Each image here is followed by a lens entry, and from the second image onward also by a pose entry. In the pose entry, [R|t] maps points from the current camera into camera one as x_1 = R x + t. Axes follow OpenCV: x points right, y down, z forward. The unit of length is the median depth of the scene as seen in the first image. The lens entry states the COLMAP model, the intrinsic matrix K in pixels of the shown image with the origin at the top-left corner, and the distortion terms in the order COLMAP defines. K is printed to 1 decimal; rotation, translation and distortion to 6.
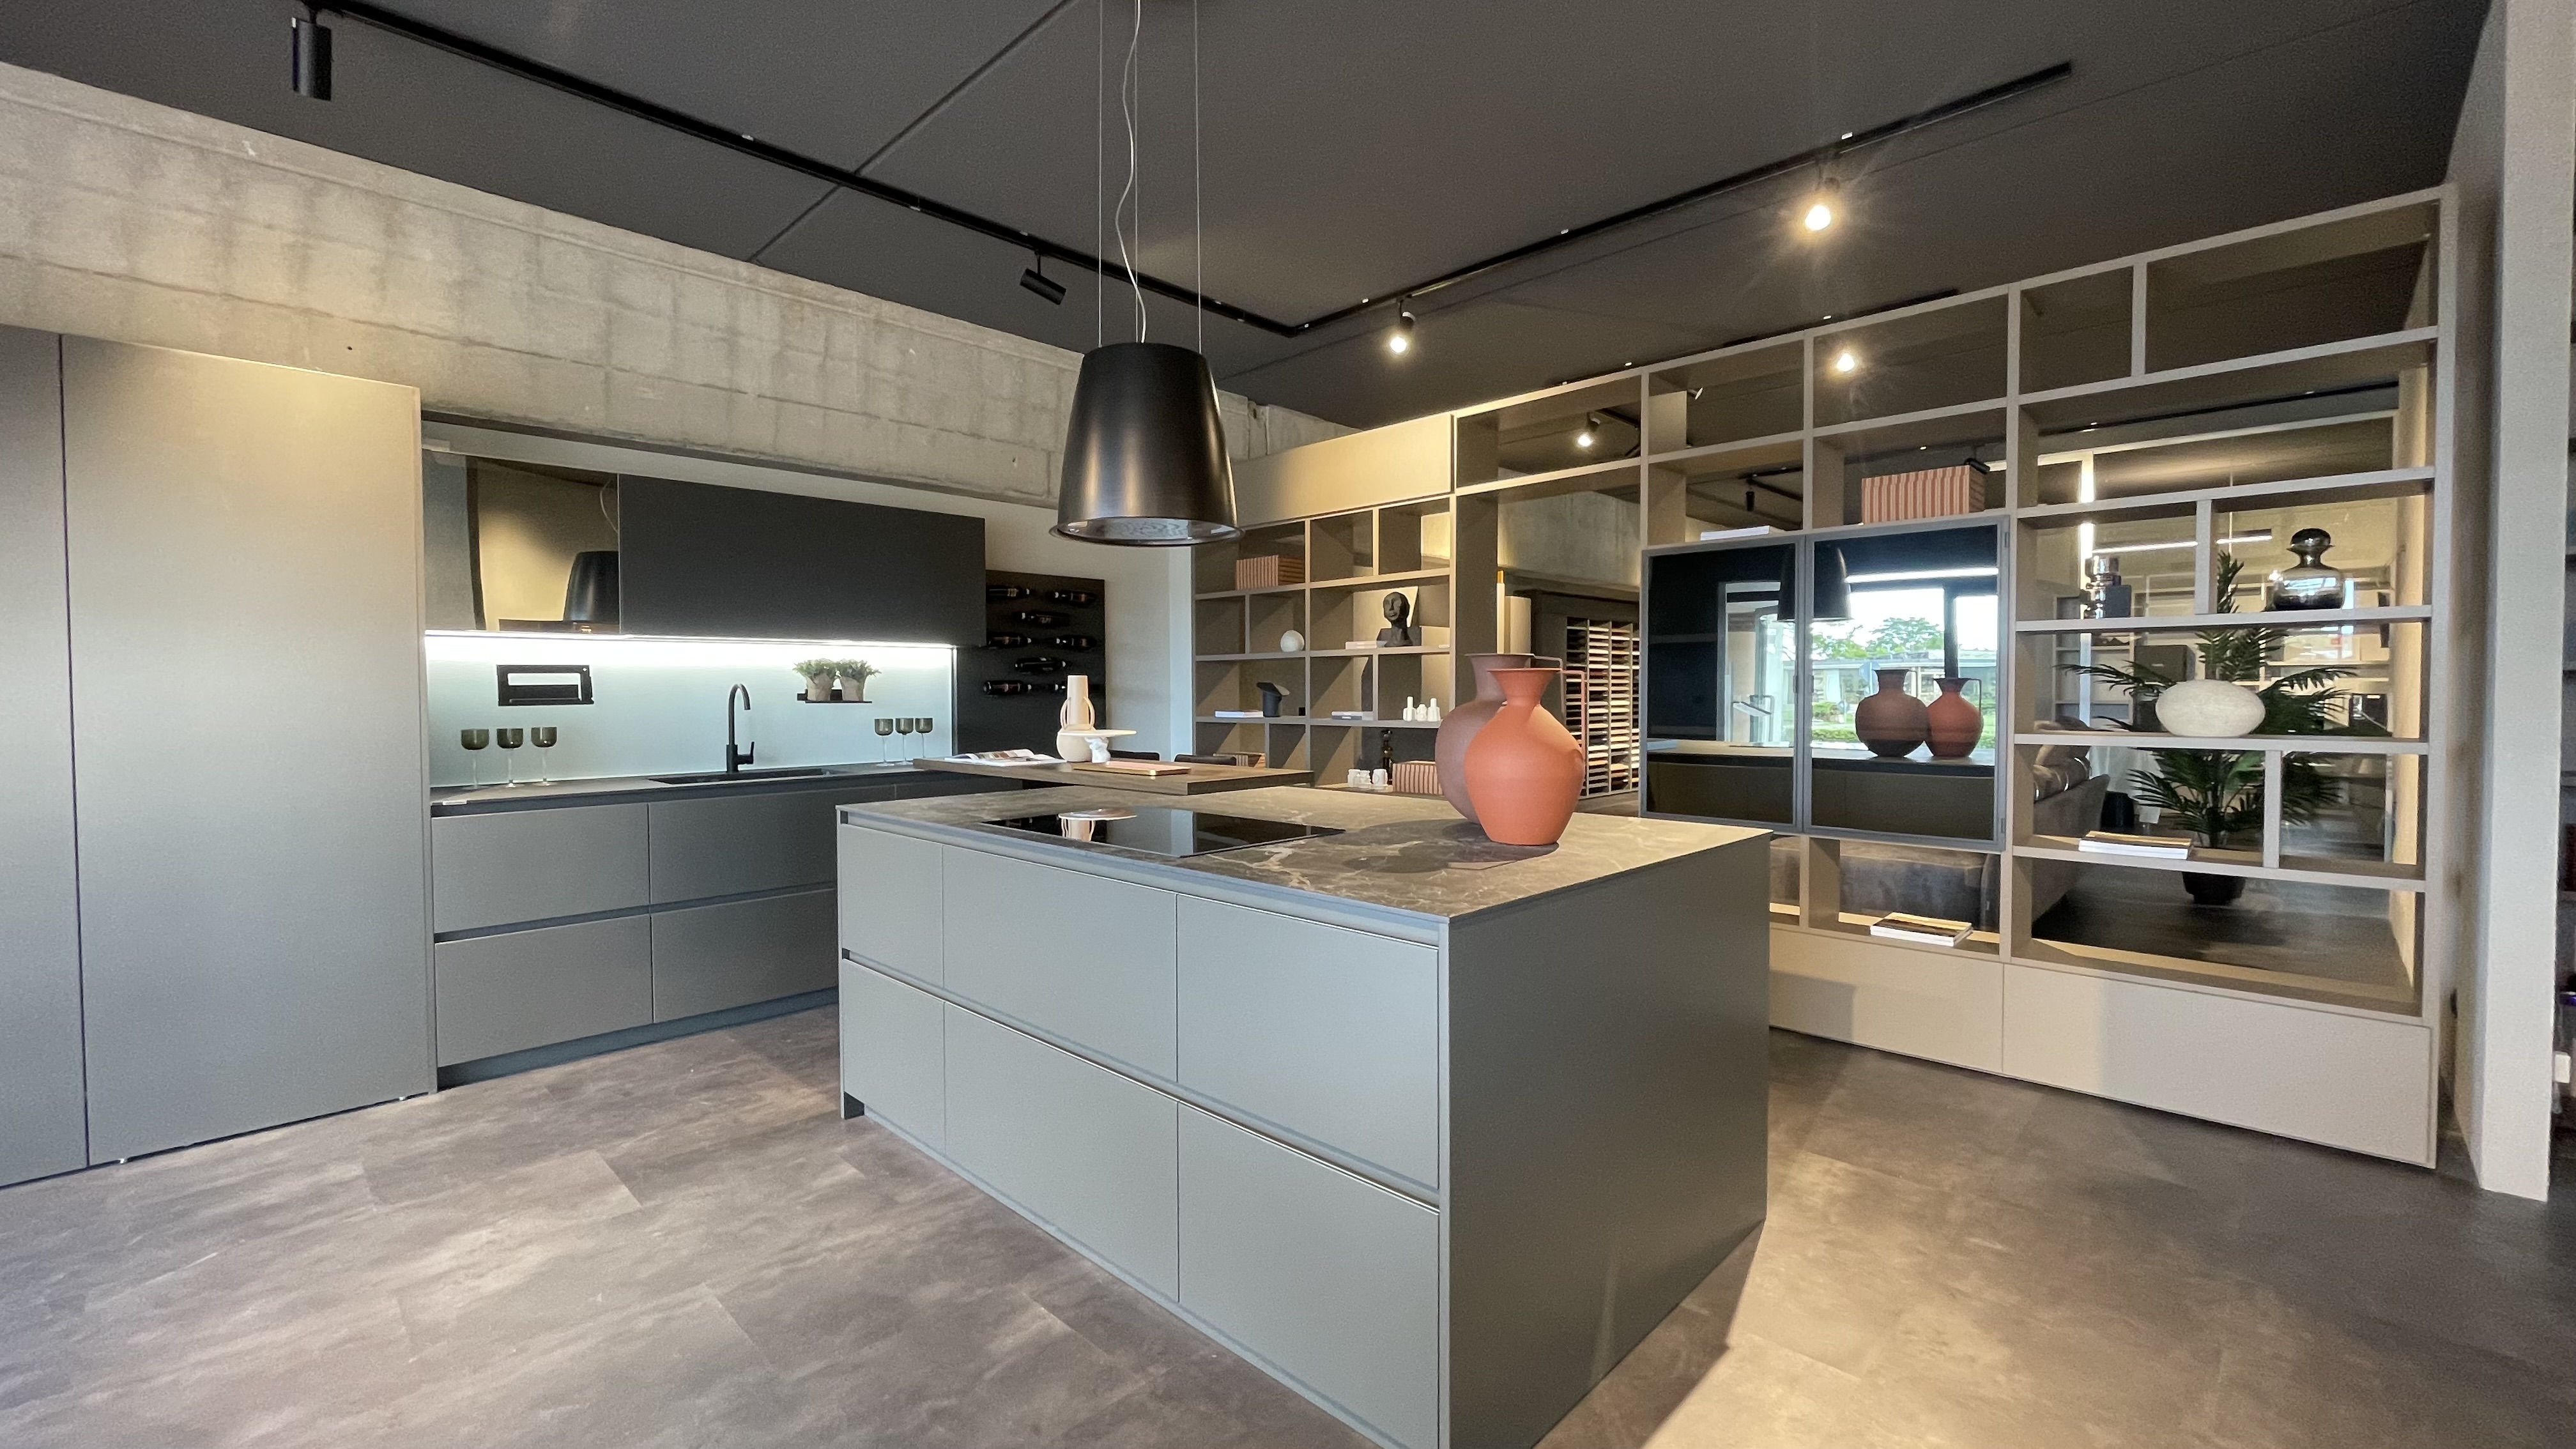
lens RADIAL K [[1050.9, 0, 1268.1], [0, 1050.9, 710.4], [0, 0, 1]] dist [0.002035, 0.000368]
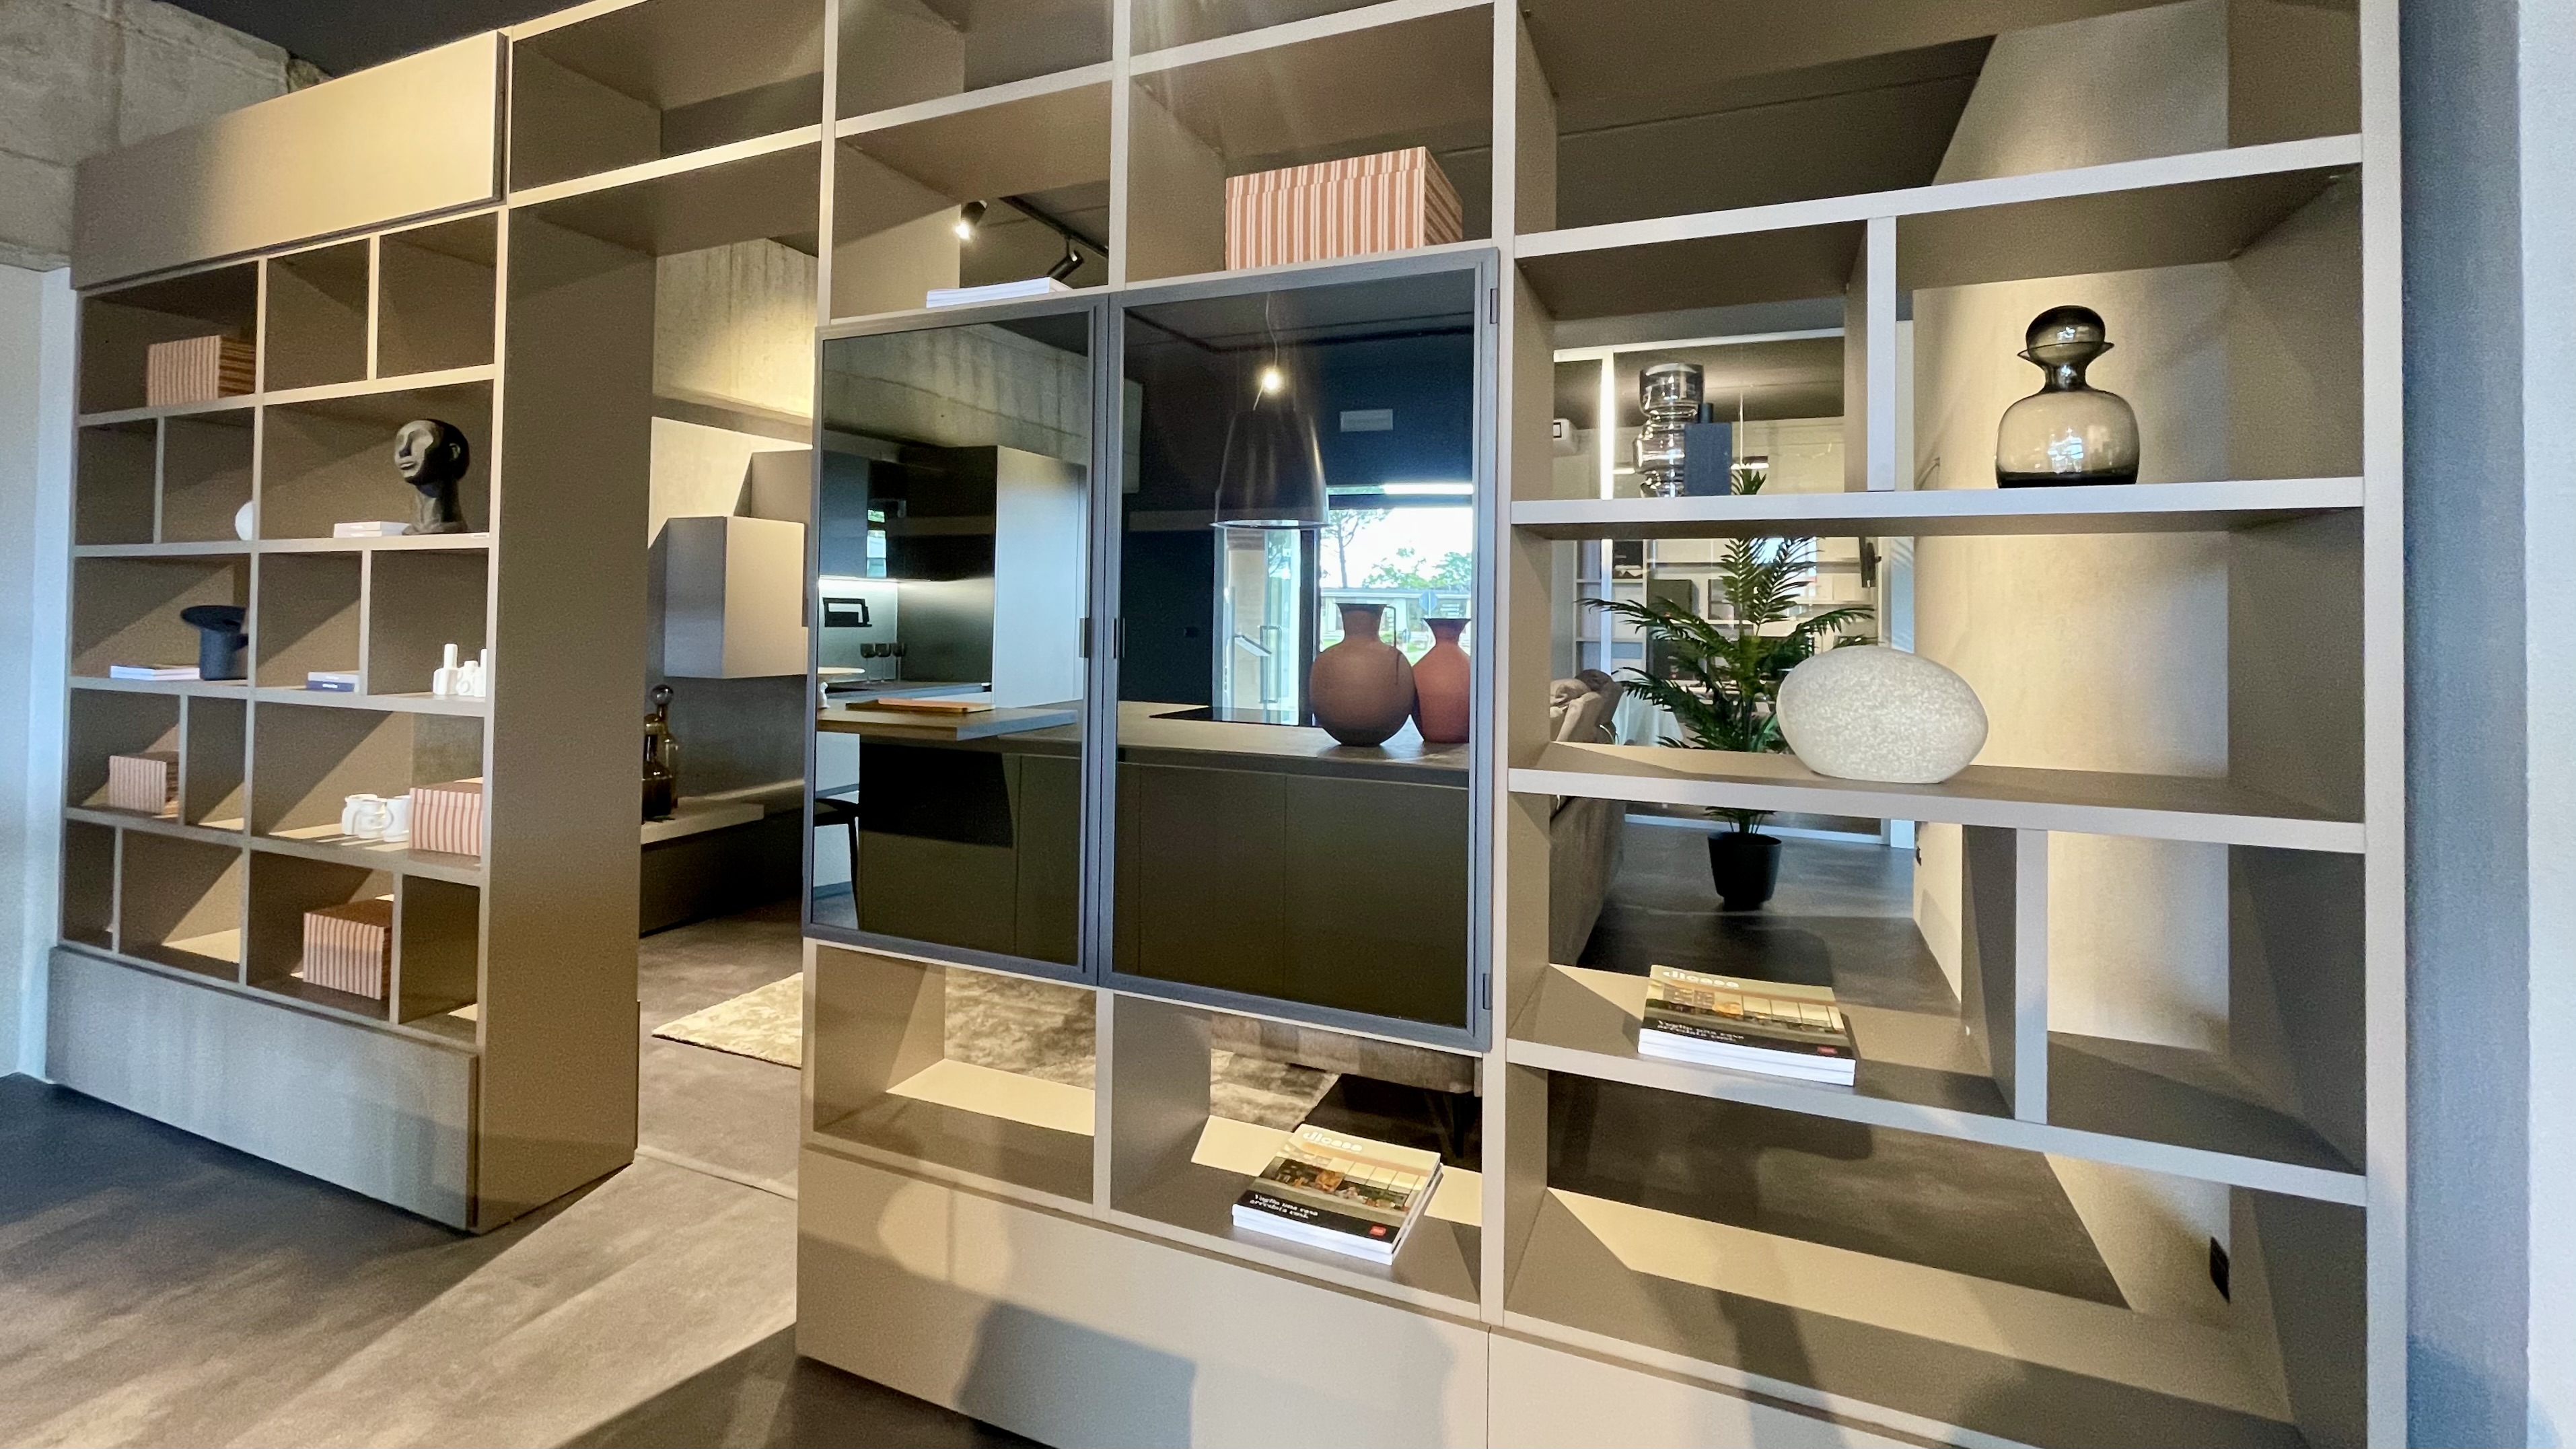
lens RADIAL K [[1051.0, 0, 1322.7], [0, 1051.0, 592.9], [0, 0, 1]] dist [0.002035, 0.000368]
pose [[0.918124, 0.020762, 0.395748, 0.354567], [-0.006029, 0.999243, -0.038436, -0.022914], [-0.396247, 0.032903, 0.917554, 0.480915]]
